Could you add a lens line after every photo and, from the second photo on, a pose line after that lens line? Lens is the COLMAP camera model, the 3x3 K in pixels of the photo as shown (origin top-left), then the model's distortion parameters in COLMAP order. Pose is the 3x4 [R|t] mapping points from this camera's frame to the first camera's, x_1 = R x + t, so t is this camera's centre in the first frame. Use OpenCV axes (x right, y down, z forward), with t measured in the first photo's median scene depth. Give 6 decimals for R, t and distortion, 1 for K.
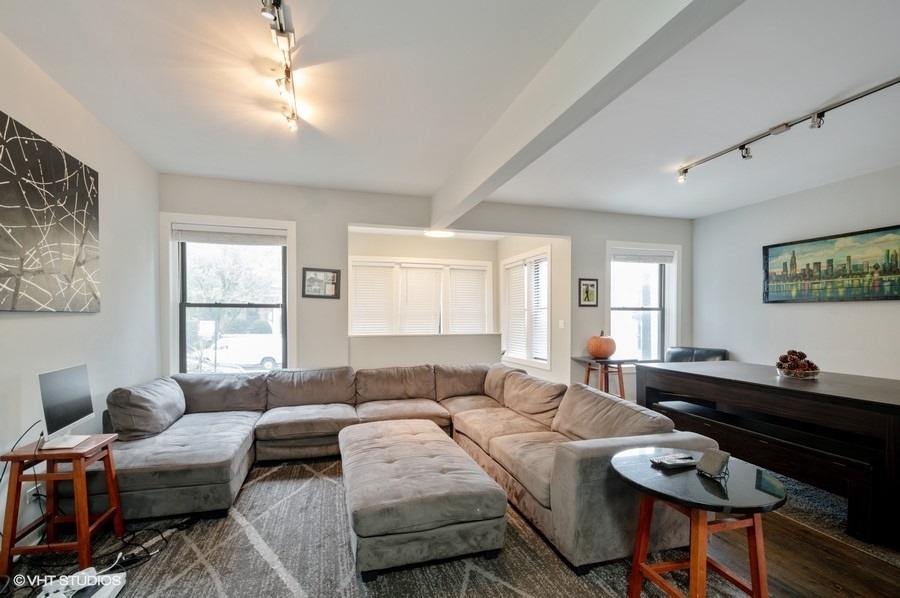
lens RADIAL K [[409.6, 0, 448.5], [0, 409.6, 325.5], [0, 0, 1]] dist [0.001004, -0.000017]
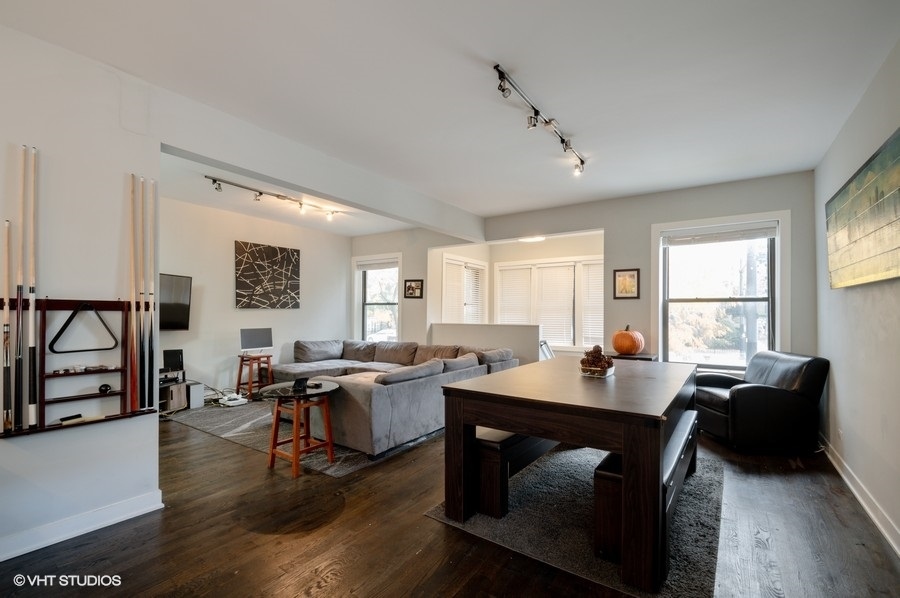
lens RADIAL K [[400.1, 0, 450.2], [0, 400.1, 313.8], [0, 0, 1]] dist [-0.000367, -0.000064]
pose [[0.632133, 0.005829, -0.774838, 0.969550], [-0.015763, 0.999862, -0.005338, -0.001920], [0.774699, 0.015588, 0.632138, 0.140184]]
